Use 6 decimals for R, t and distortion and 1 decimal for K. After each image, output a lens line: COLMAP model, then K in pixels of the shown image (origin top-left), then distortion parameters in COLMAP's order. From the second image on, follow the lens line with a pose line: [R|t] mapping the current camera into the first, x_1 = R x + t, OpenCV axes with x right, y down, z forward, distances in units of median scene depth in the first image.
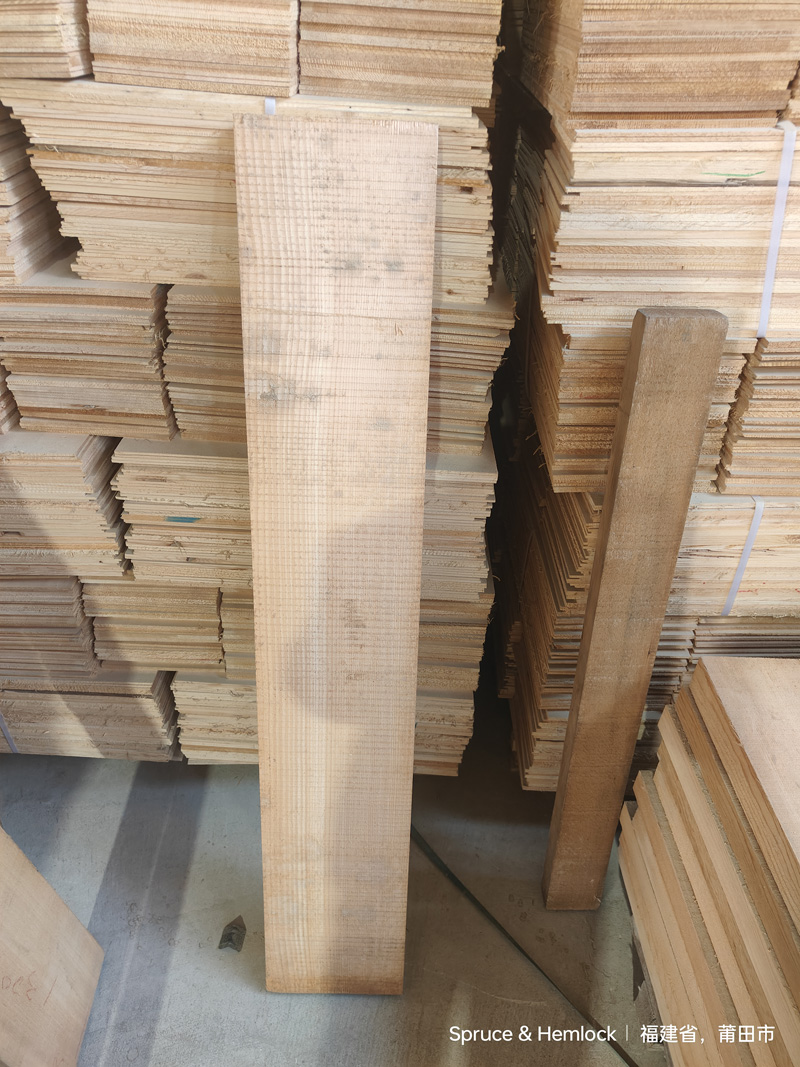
lens RADIAL K [[709.2, 0, 399.4], [0, 709.2, 541.8], [0, 0, 1]] dist [0.003112, 0.008514]
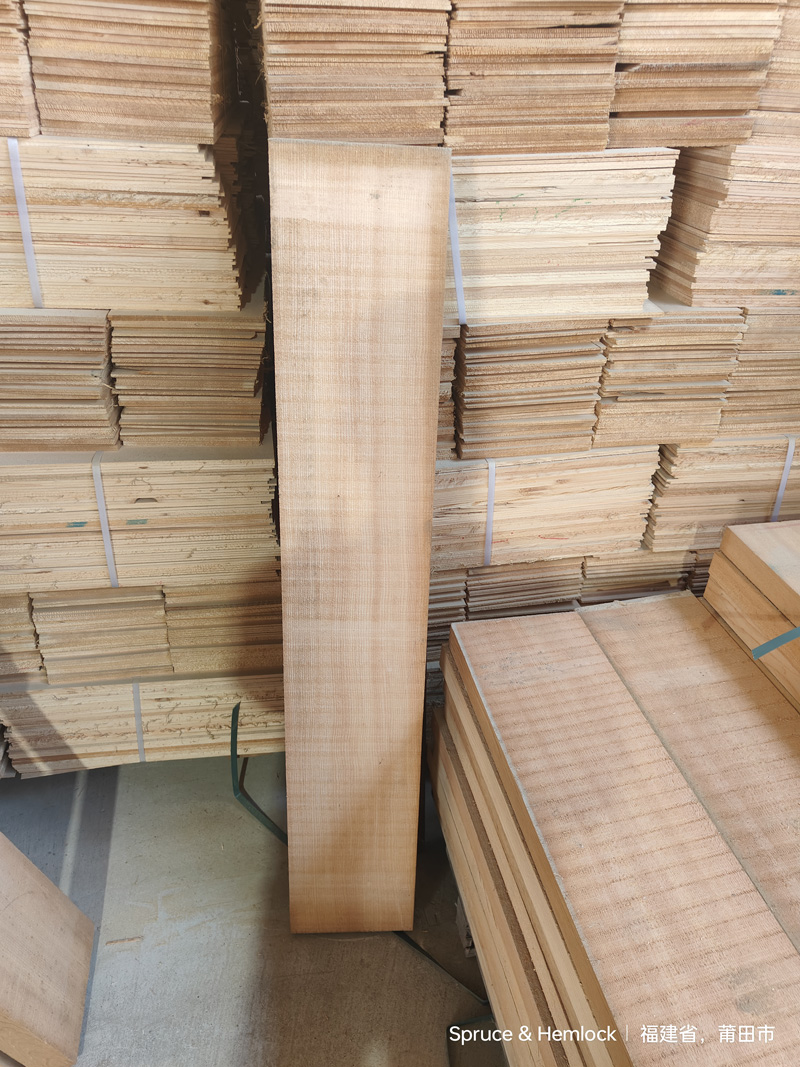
lens RADIAL K [[709.2, 0, 392.0], [0, 709.2, 540.8], [0, 0, 1]] dist [0.003112, 0.008514]
pose [[0.982171, -0.102453, 0.157621, 0.144703], [0.109868, 0.993179, -0.039047, 0.107570], [-0.152545, 0.055669, 0.986727, -0.153445]]
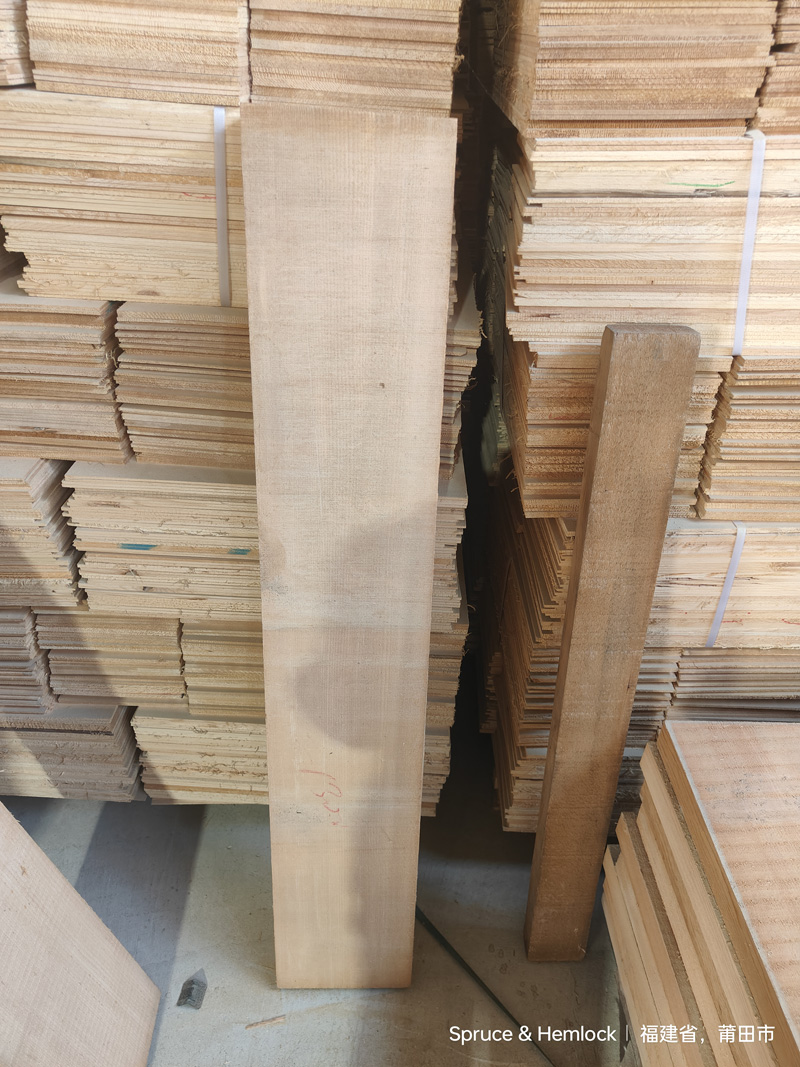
lens RADIAL K [[709.2, 0, 403.1], [0, 709.2, 542.4], [0, 0, 1]] dist [0.003112, 0.008514]
pose [[0.999993, -0.001418, 0.003397, 0.053073], [0.001542, 0.999328, -0.036609, -0.002262], [-0.003343, 0.036614, 0.999324, 0.053942]]
